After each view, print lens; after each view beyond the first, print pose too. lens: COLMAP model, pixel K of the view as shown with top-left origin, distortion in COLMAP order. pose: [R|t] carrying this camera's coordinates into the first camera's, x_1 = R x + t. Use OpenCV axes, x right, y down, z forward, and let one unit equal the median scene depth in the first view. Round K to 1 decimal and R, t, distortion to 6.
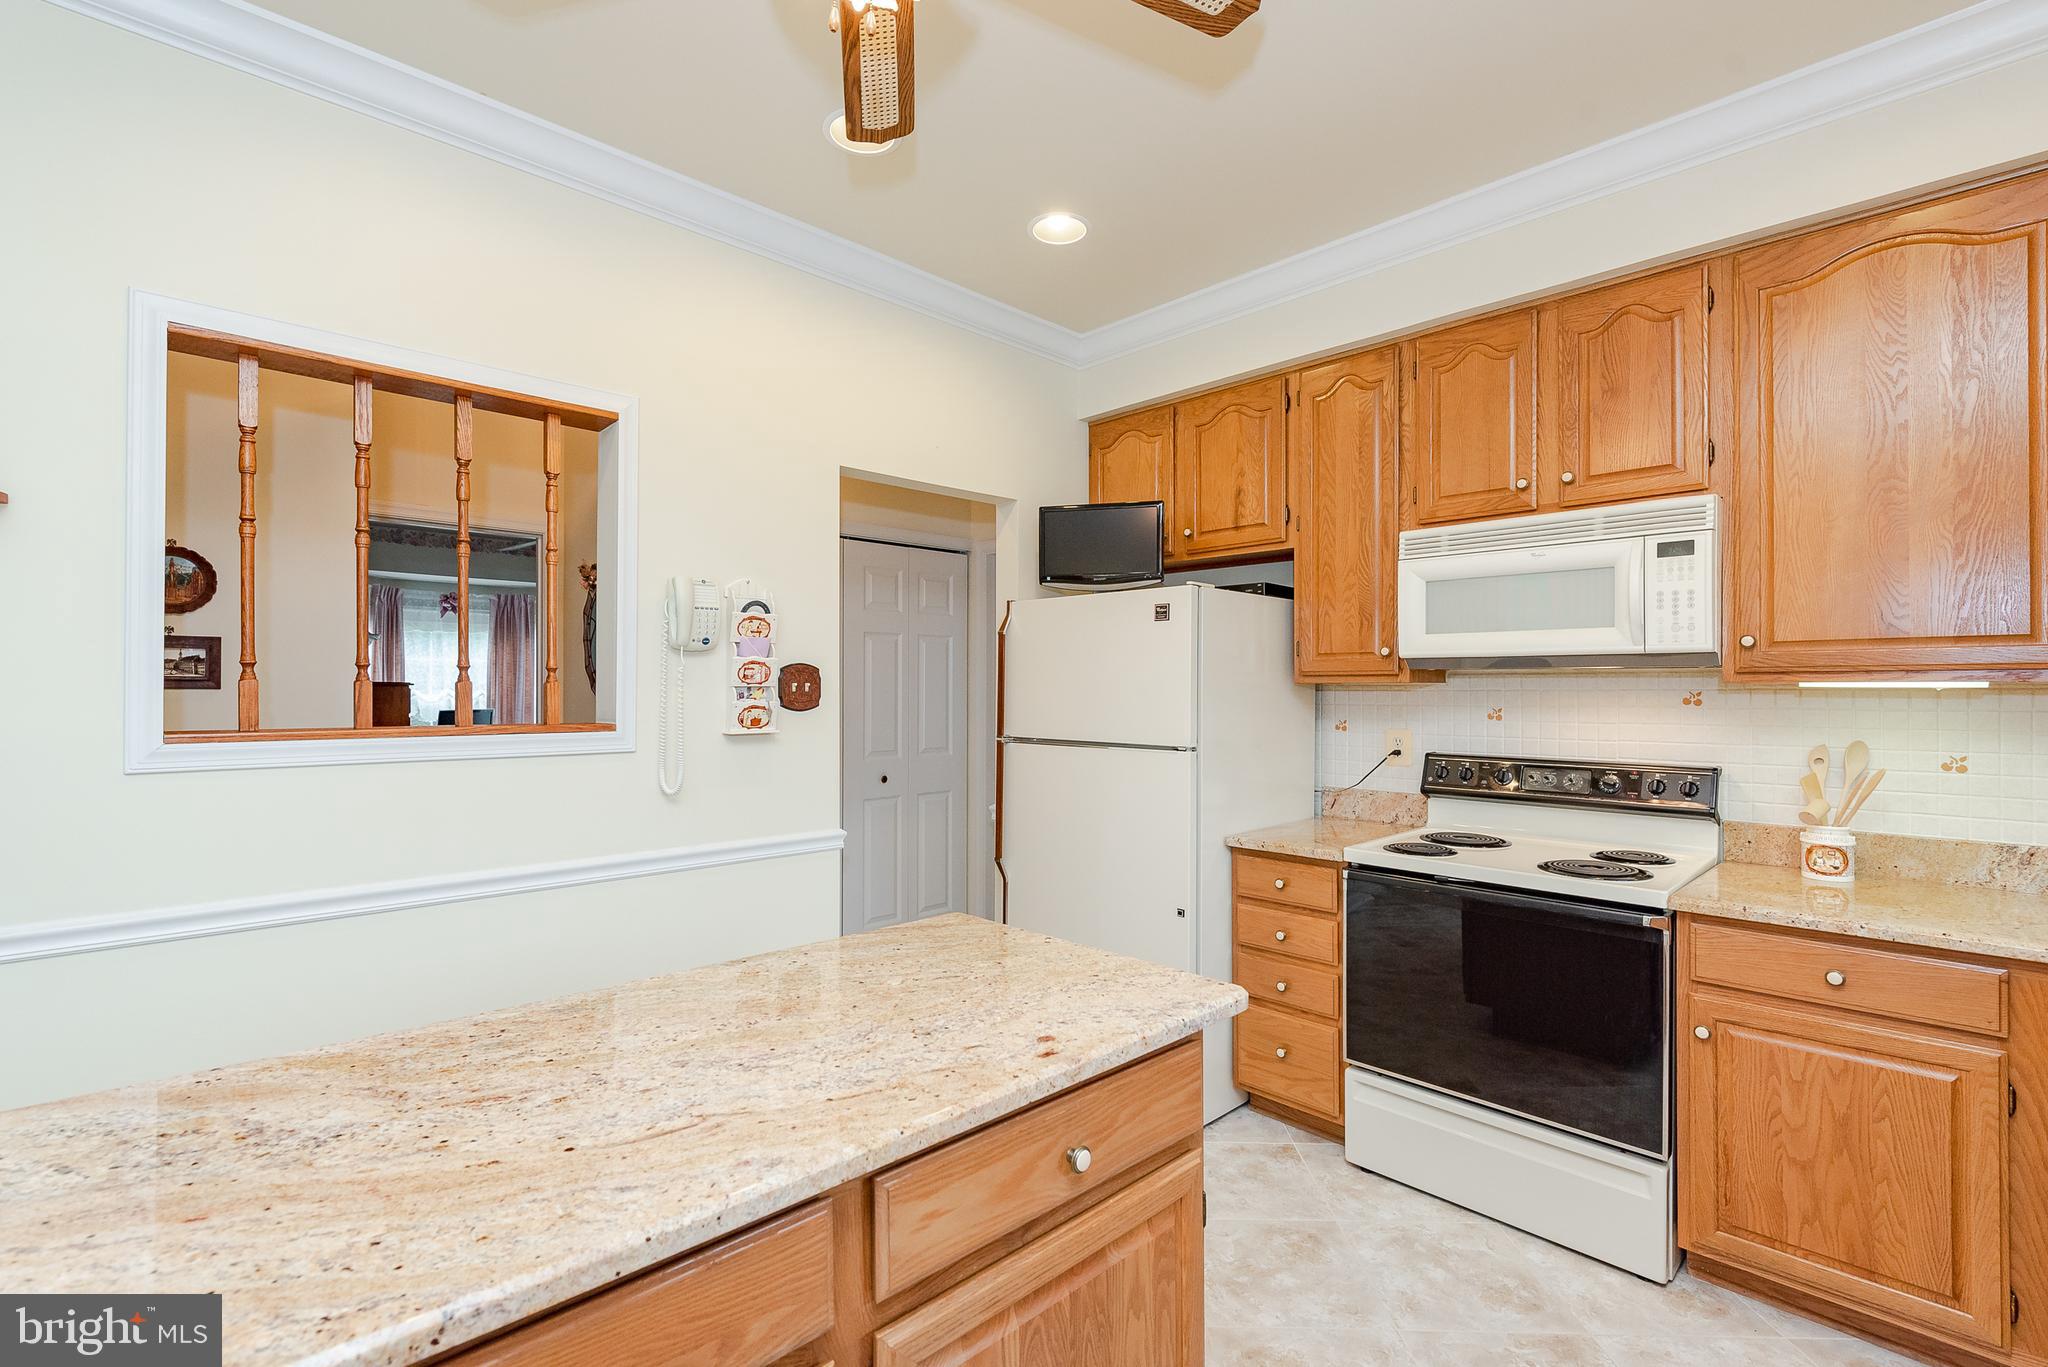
lens RADIAL K [[923.1, 0, 999.7], [0, 923.1, 683.8], [0, 0, 1]] dist [0.002469, -0.003632]
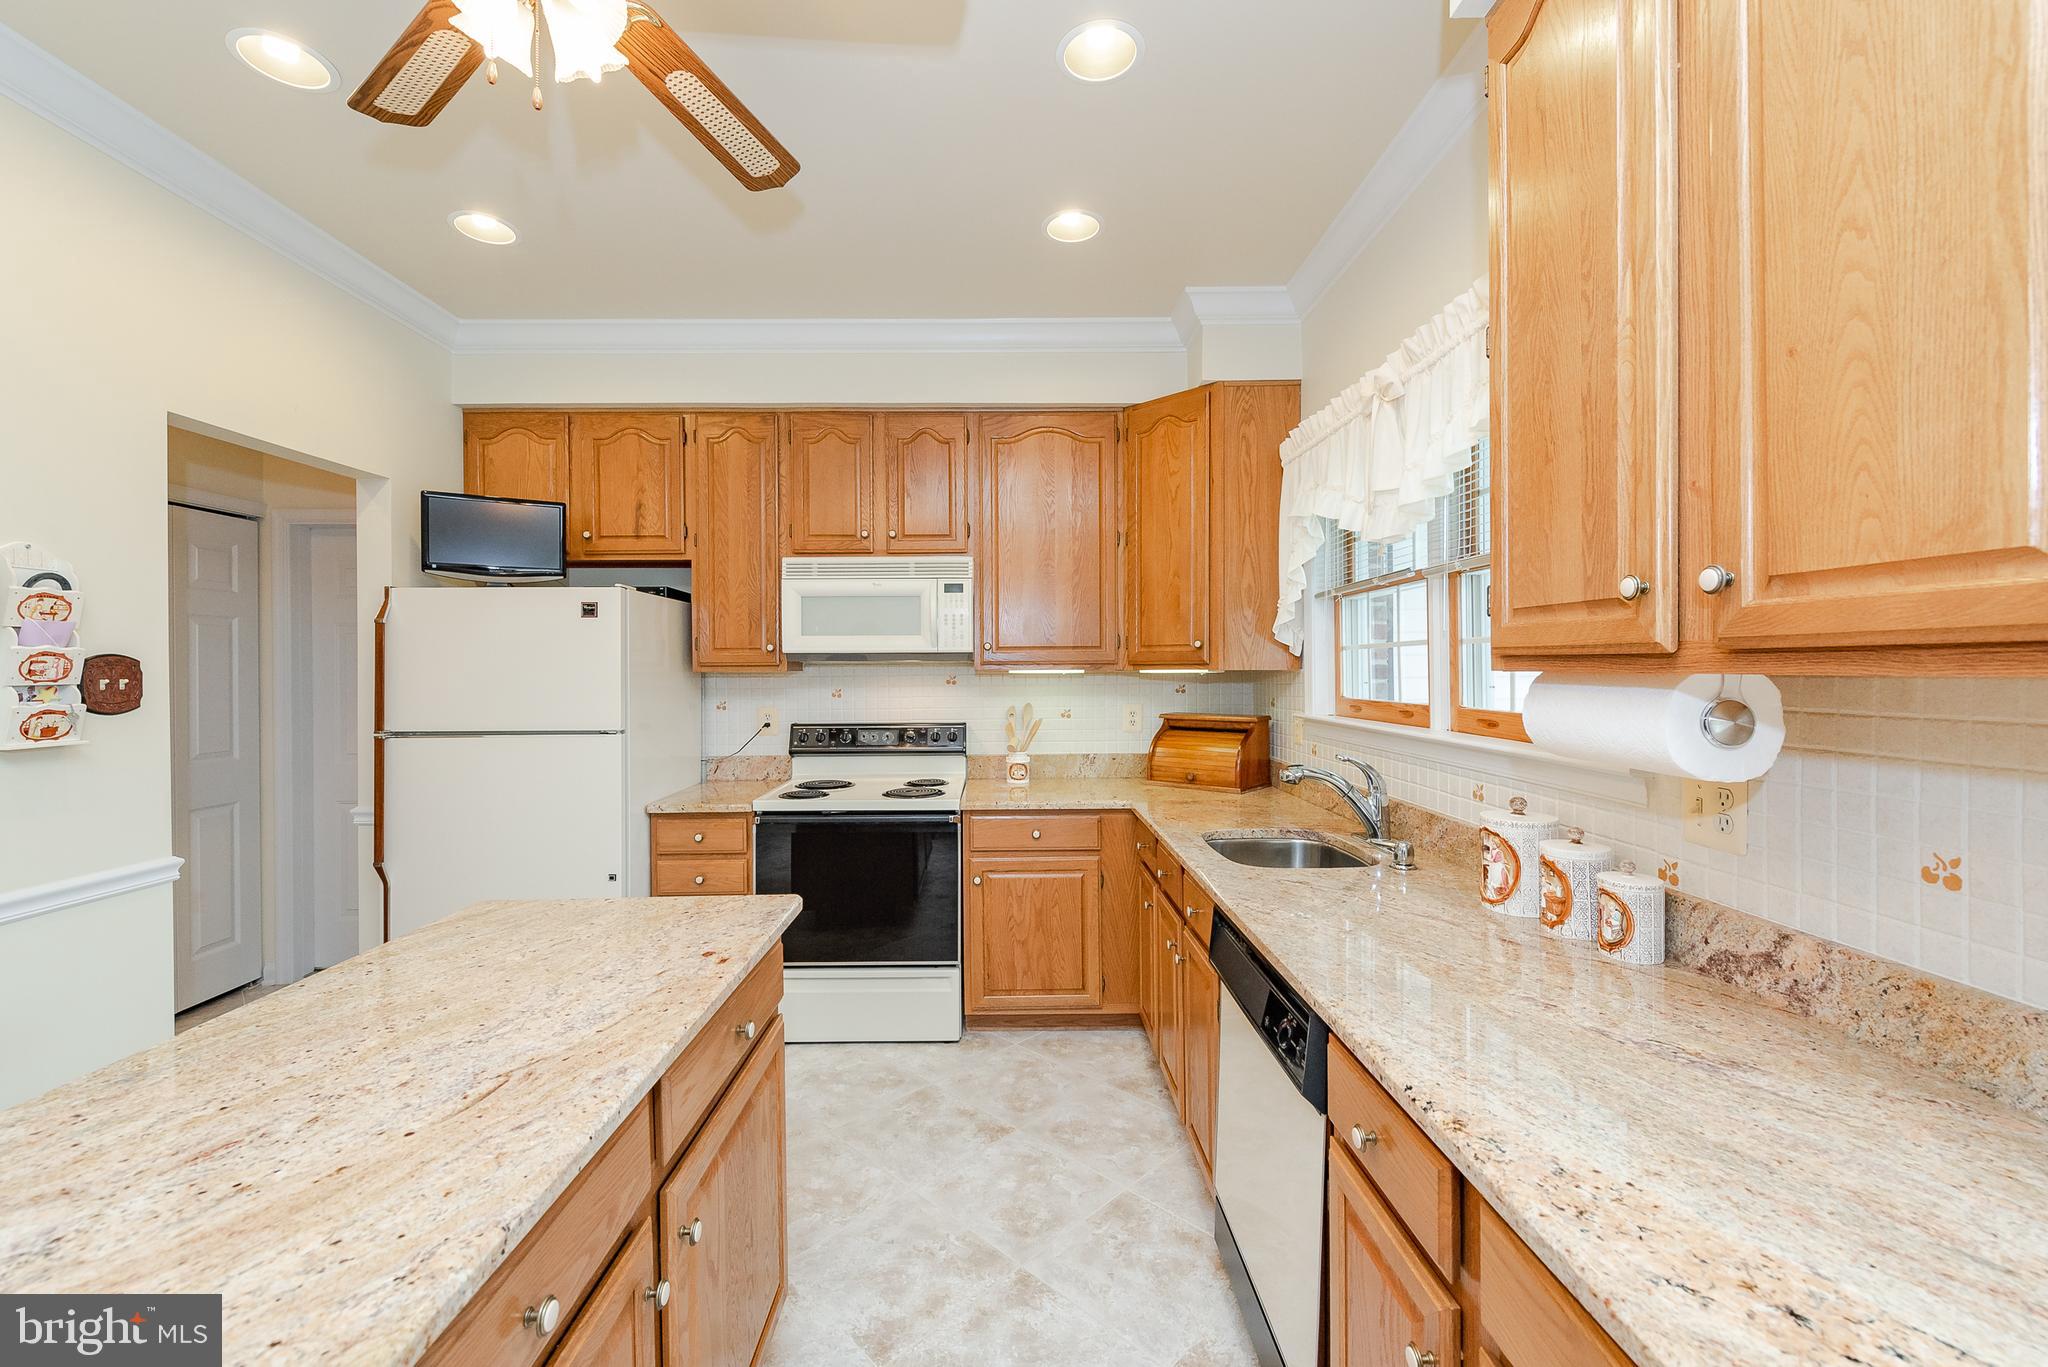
lens RADIAL K [[835.2, 0, 1010.5], [0, 835.2, 670.2], [0, 0, 1]] dist [0.004063, -0.003111]
pose [[0.678569, -0.008215, 0.734491, -0.267288], [0.003631, 0.999963, 0.007830, -0.013640], [-0.734528, -0.002646, 0.678573, -0.061859]]
